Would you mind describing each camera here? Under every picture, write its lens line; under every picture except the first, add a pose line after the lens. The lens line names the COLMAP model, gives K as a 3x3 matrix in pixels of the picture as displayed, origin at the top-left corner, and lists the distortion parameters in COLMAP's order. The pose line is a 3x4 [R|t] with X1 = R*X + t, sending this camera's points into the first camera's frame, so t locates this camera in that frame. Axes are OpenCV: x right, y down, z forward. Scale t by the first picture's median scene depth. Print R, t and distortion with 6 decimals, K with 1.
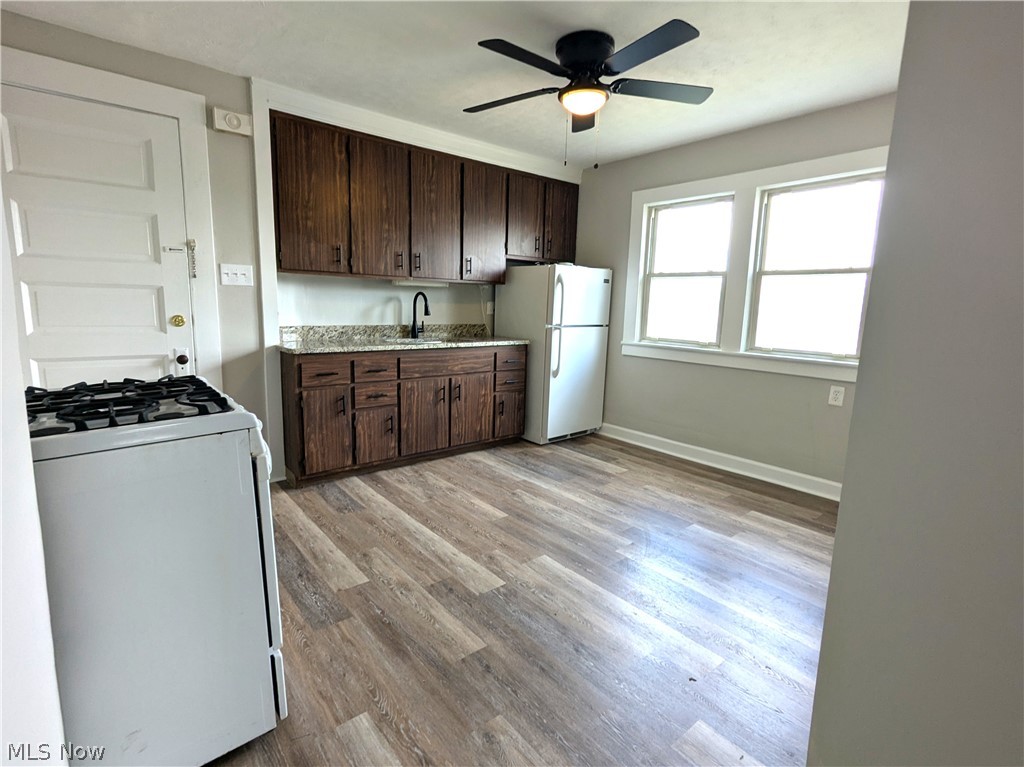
lens RADIAL K [[499.2, 0, 510.2], [0, 499.2, 382.3], [0, 0, 1]] dist [0.002610, 0.000061]
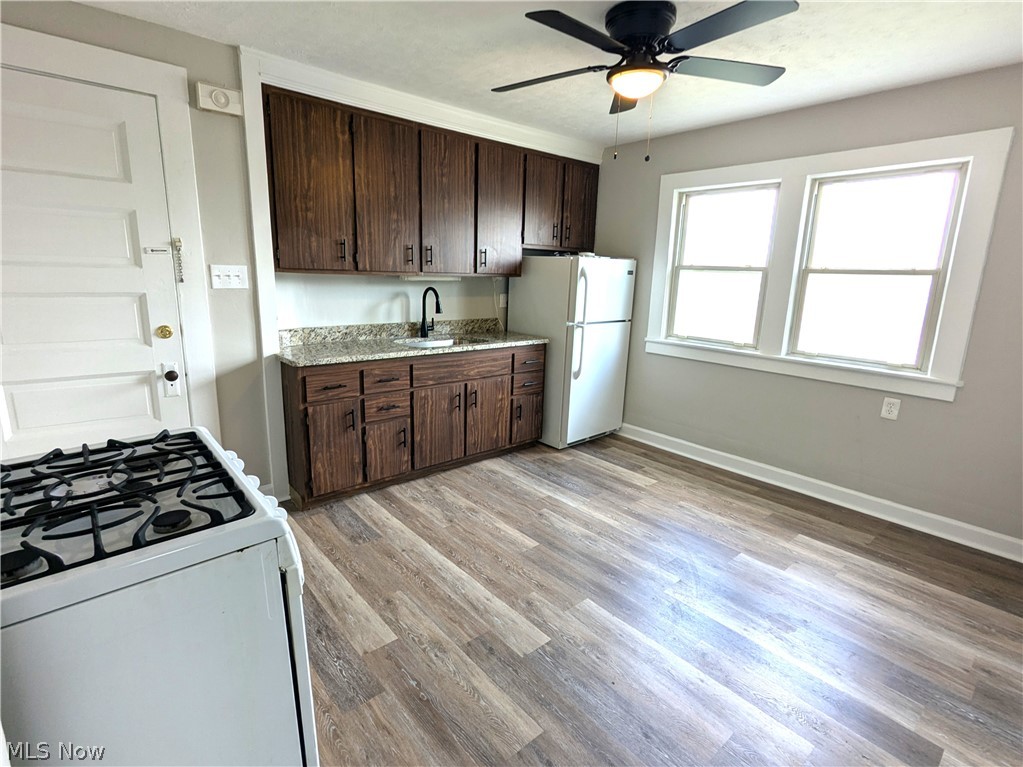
lens RADIAL K [[504.6, 0, 511.0], [0, 504.6, 381.0], [0, 0, 1]] dist [0.002899, 0.000548]
pose [[0.999742, -0.003123, 0.022514, -0.065411], [0.001843, 0.998392, 0.056651, -0.073739], [-0.022654, -0.056594, 0.998140, 0.081201]]
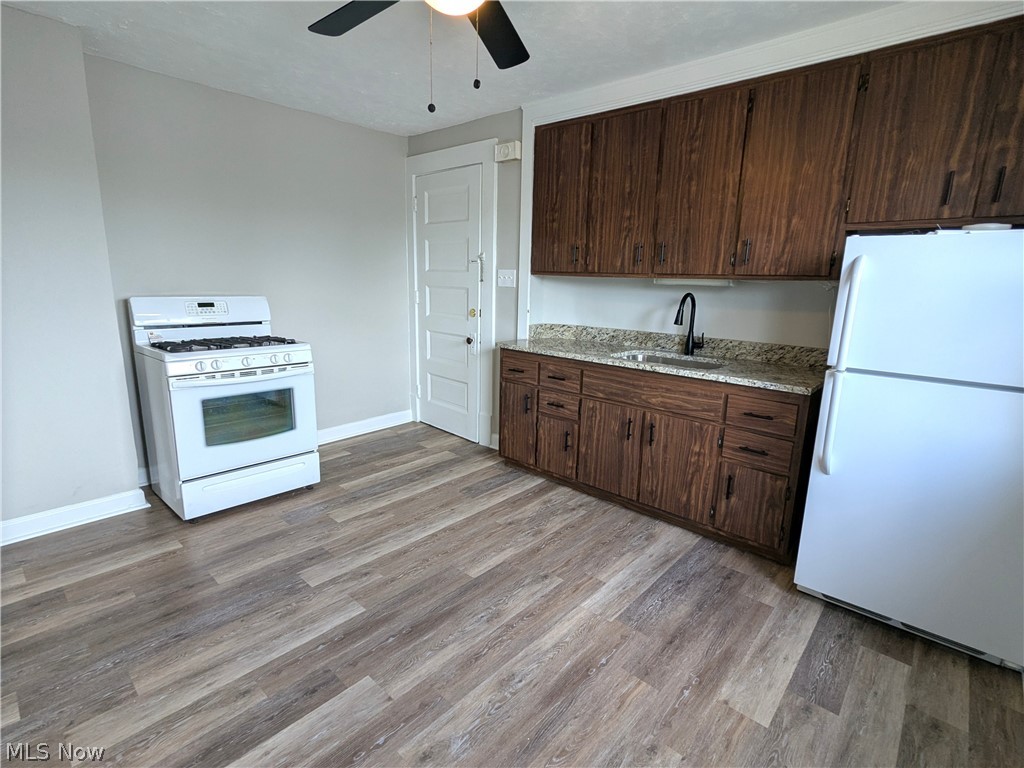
lens RADIAL K [[499.2, 0, 510.2], [0, 499.2, 382.8], [0, 0, 1]] dist [0.002610, 0.000061]
pose [[0.145166, 0.184954, -0.971967, 0.625835], [-0.174615, 0.971742, 0.158832, -0.147798], [0.973877, 0.146663, 0.173359, 0.762162]]
